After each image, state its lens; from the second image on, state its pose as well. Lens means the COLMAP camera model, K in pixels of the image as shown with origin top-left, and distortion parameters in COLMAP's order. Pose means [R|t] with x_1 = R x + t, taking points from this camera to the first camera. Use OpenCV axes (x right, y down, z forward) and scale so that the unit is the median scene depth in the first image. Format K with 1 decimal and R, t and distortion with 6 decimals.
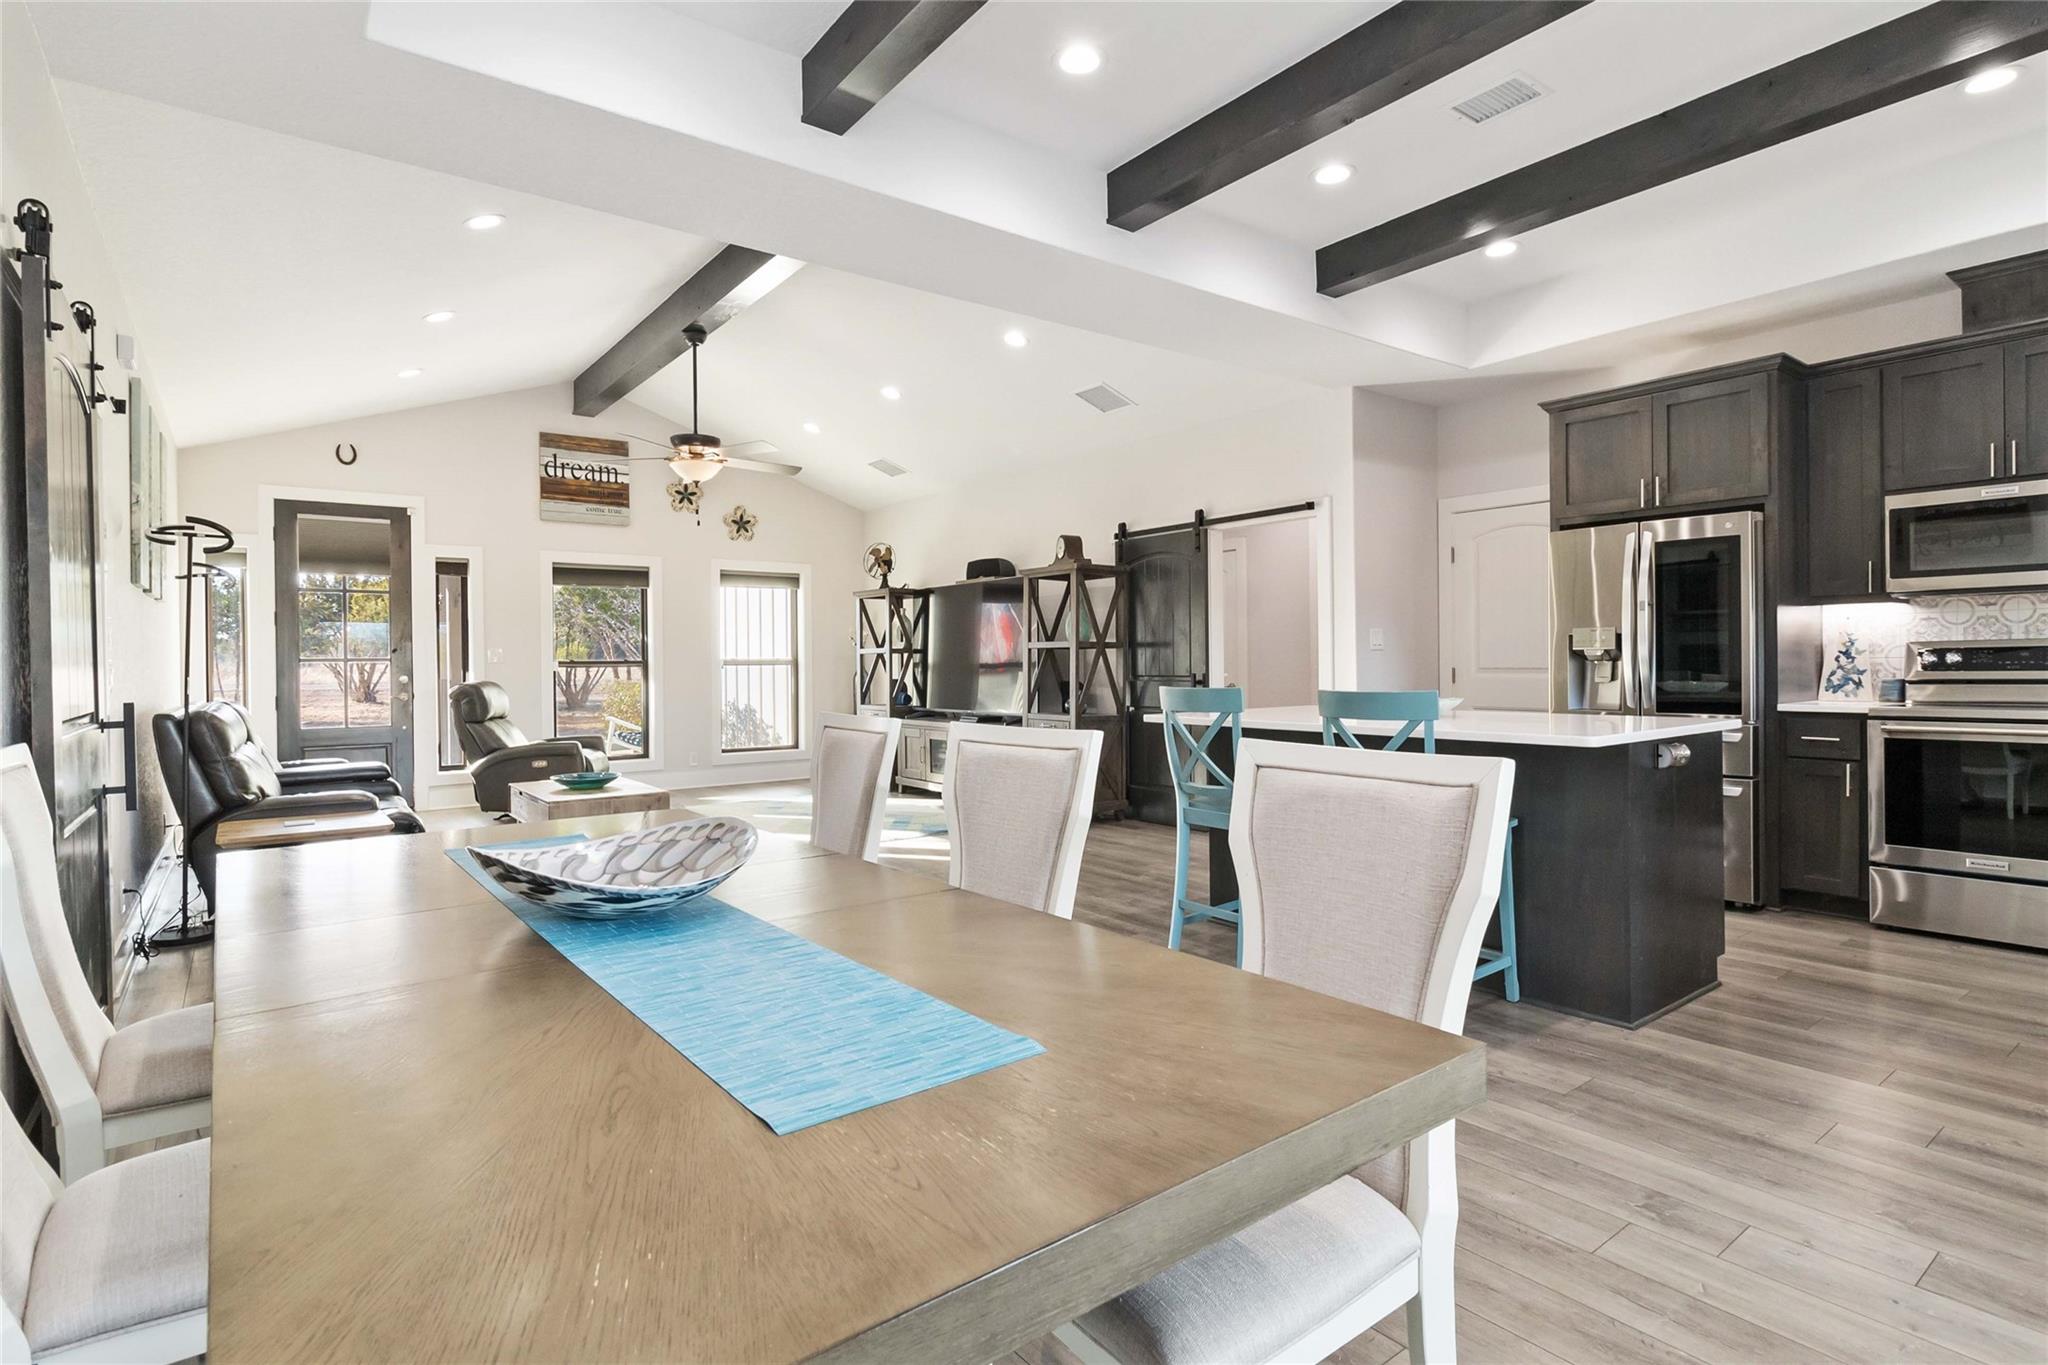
lens RADIAL K [[1077.5, 0, 1007.3], [0, 1077.5, 665.9], [0, 0, 1]] dist [0.001782, -0.001572]
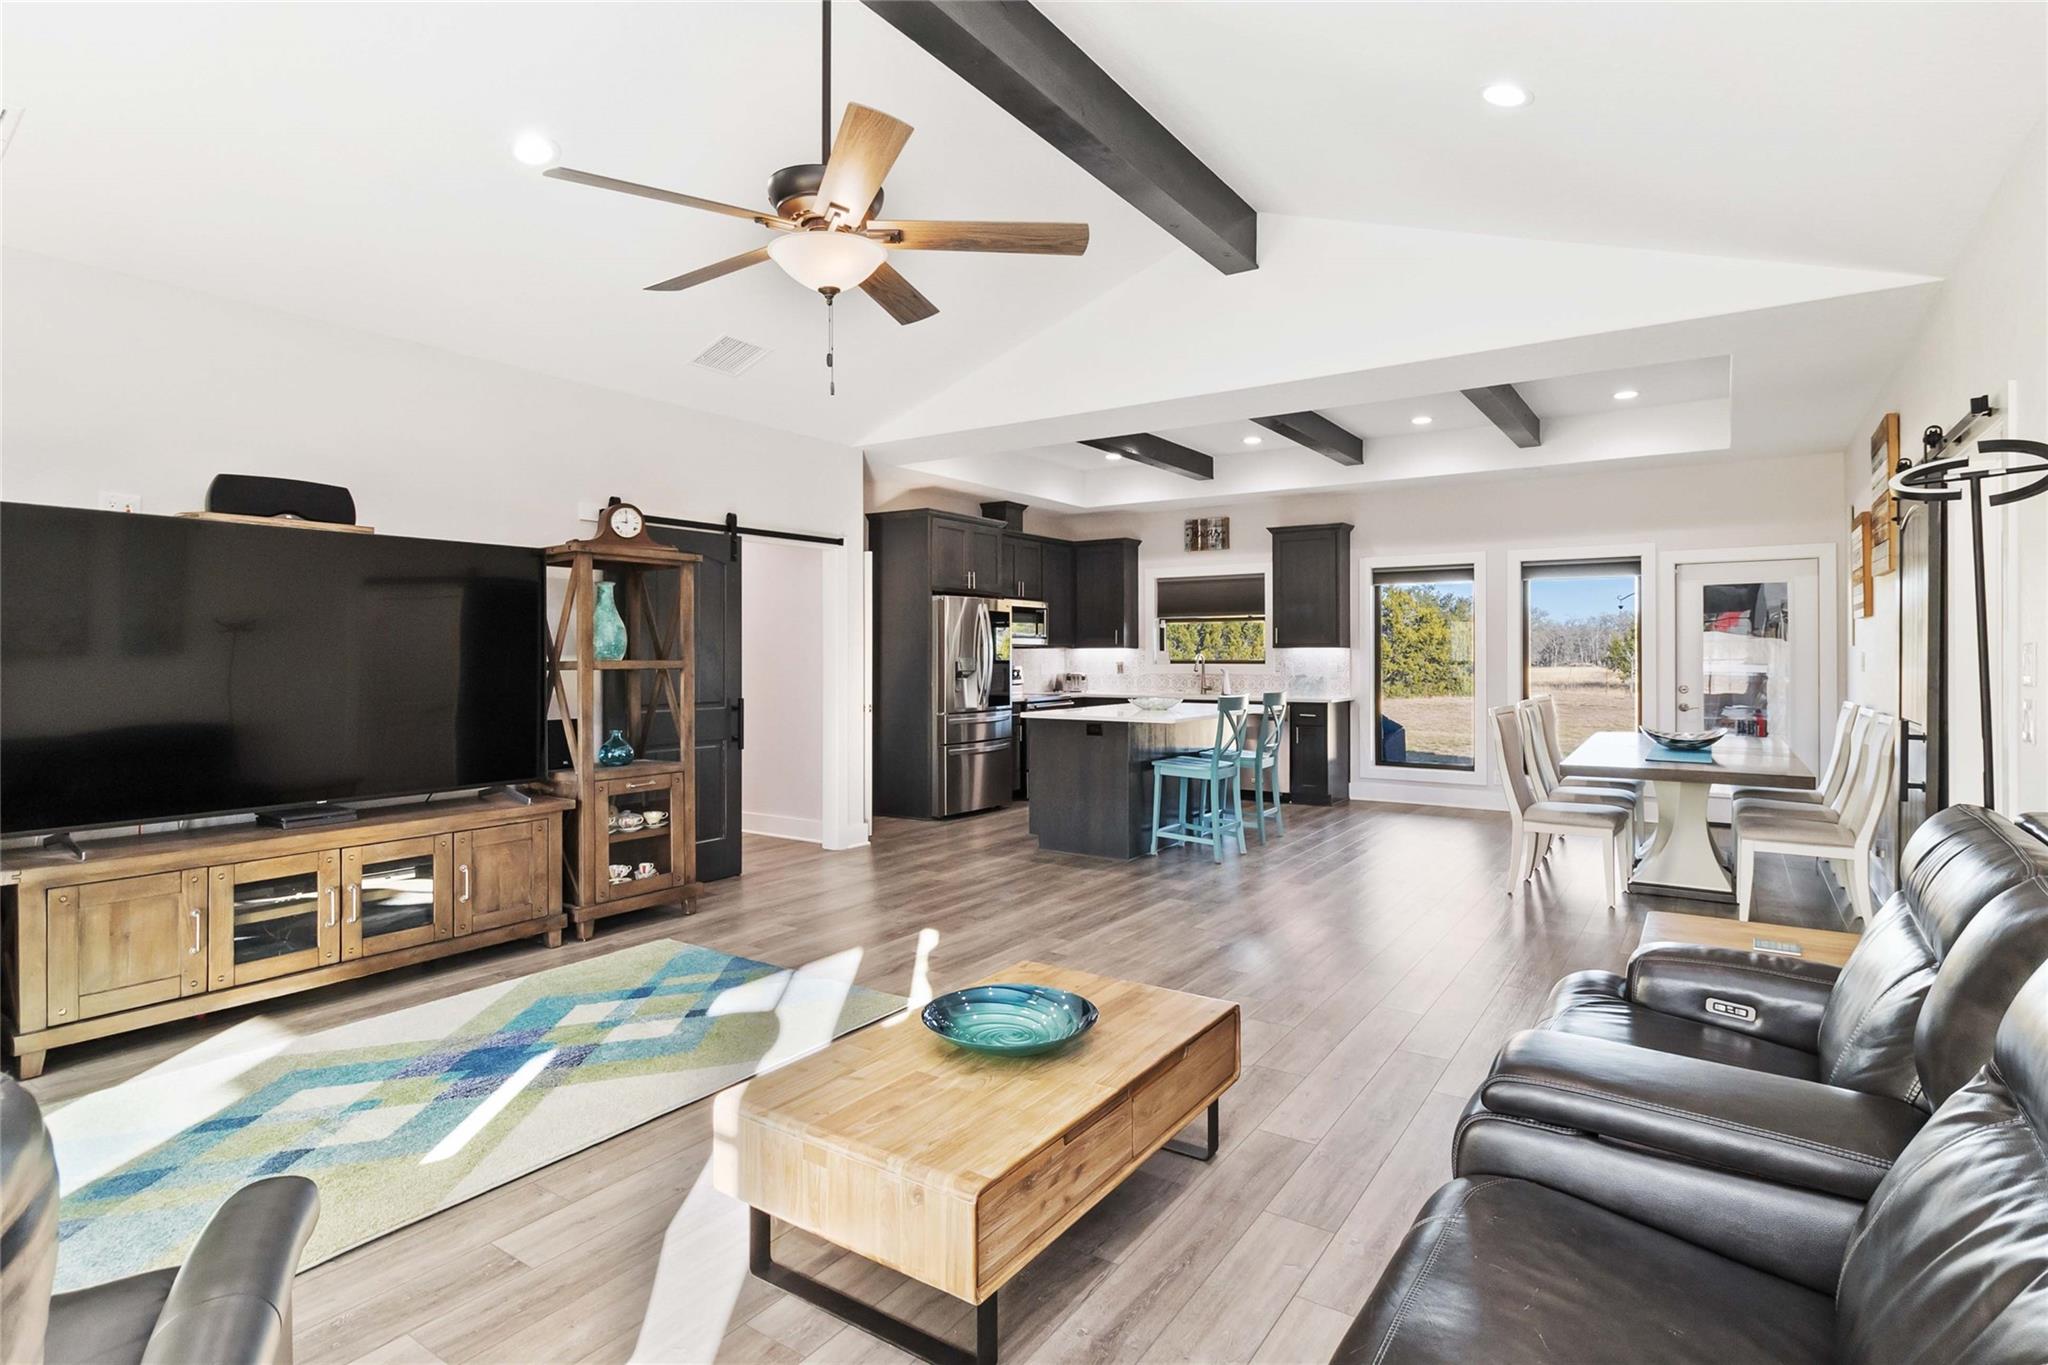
lens RADIAL K [[1077.5, 0, 1042.4], [0, 1077.5, 654.4], [0, 0, 1]] dist [0.001782, -0.001572]
pose [[-0.379597, 0.012629, 0.925066, -0.687437], [0.011415, 0.999895, -0.008967, -0.016940], [-0.925082, 0.007156, -0.379701, 1.028458]]
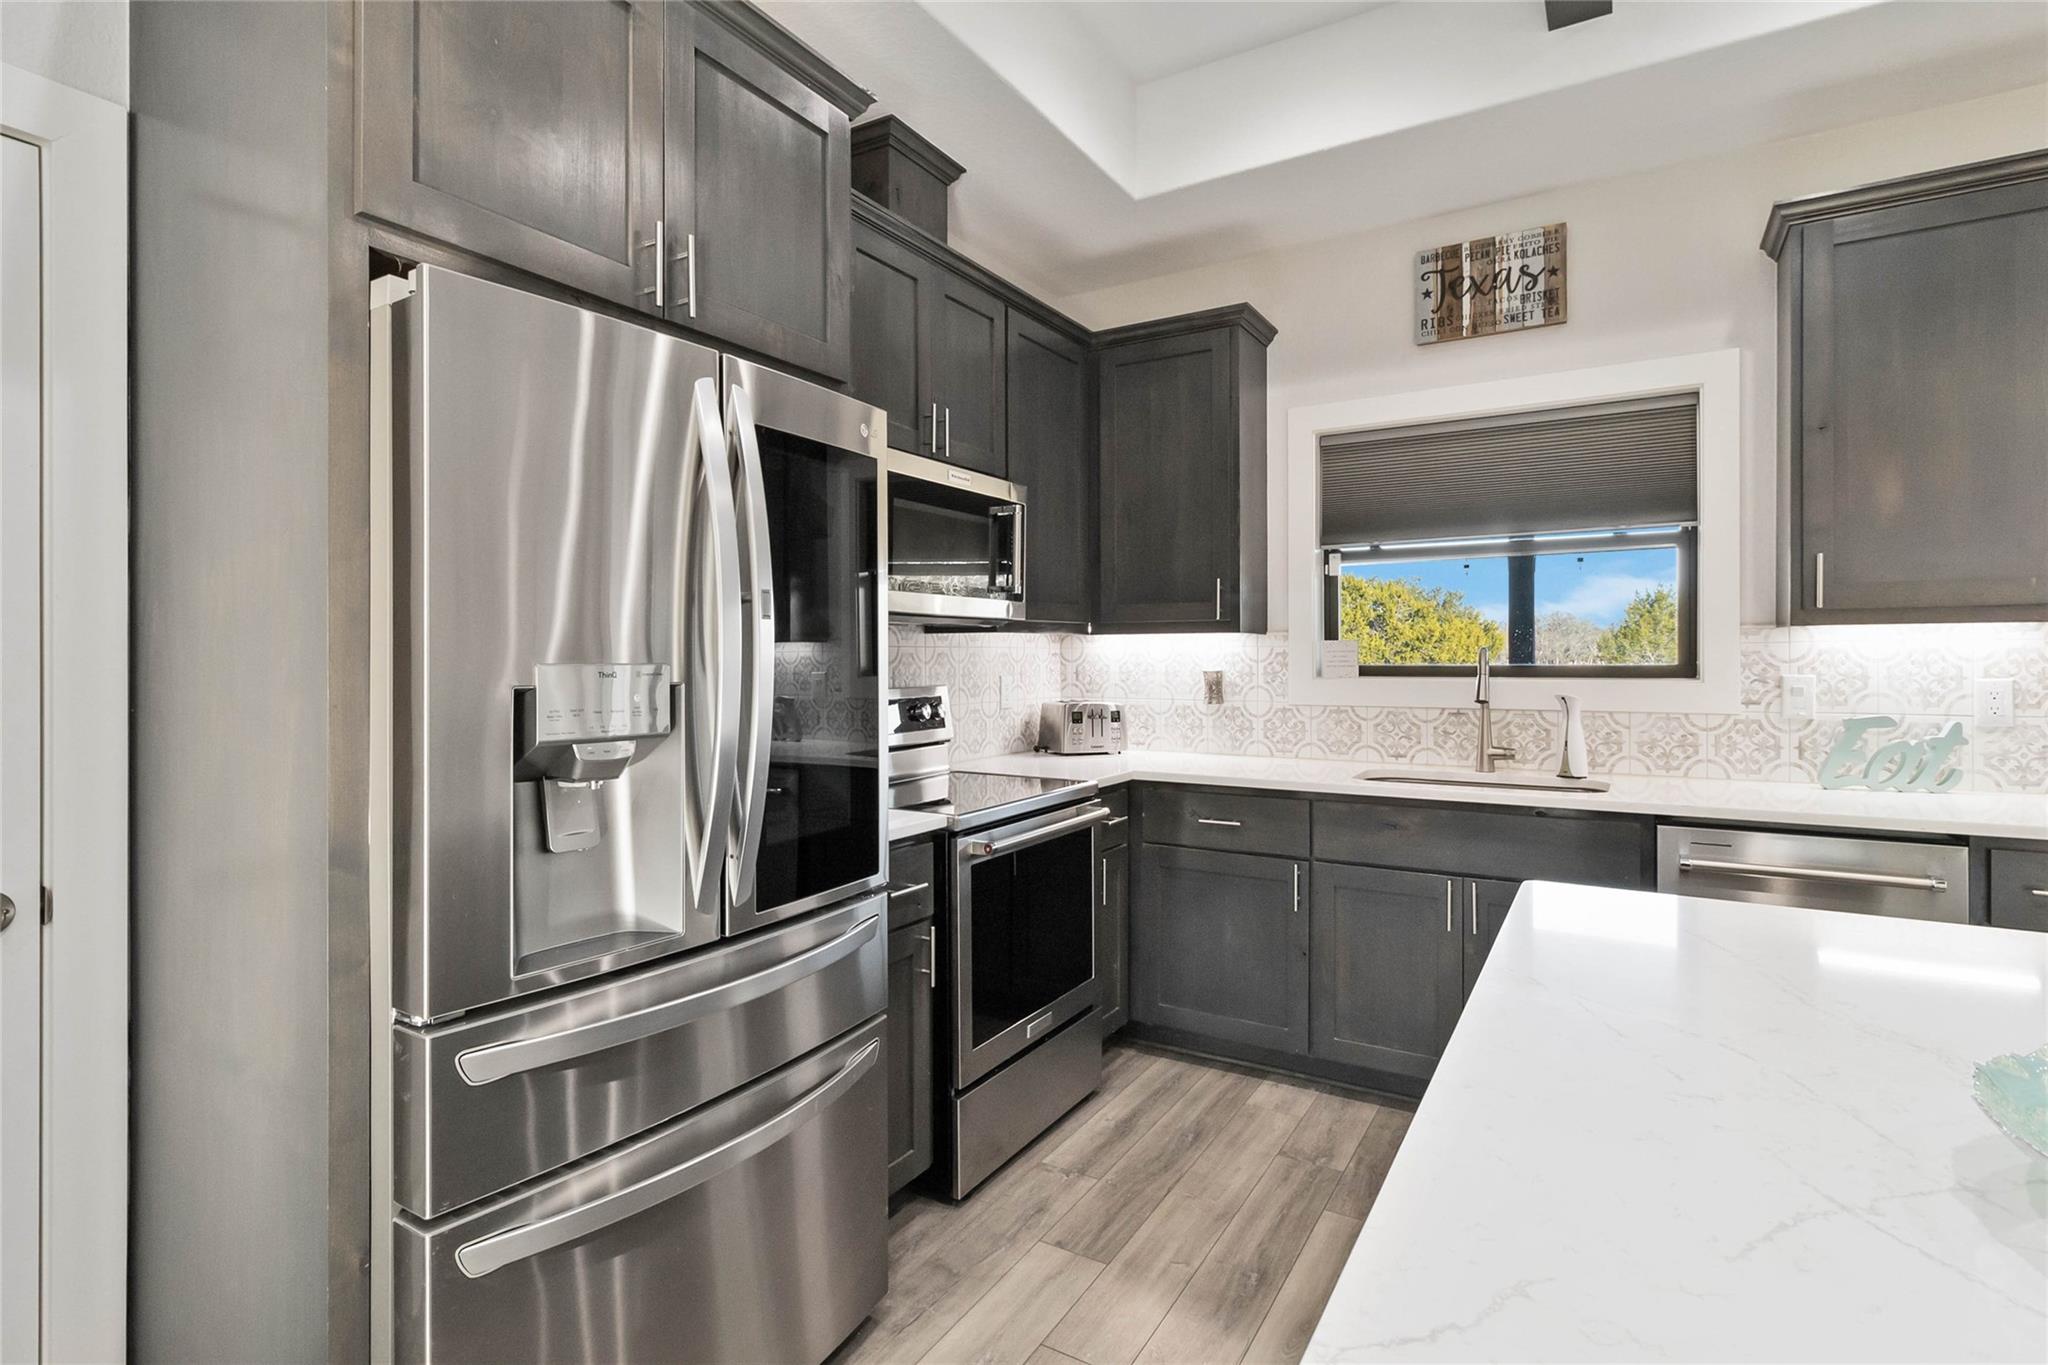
lens RADIAL K [[1038.5, 0, 920.0], [0, 1038.5, 645.0], [0, 0, 1]] dist [-0.001076, 0.000726]
pose [[-0.370580, 0.018861, 0.928609, 0.175981], [0.010868, 0.999813, -0.015970, -0.024397], [-0.928737, 0.004173, -0.370716, 0.706923]]
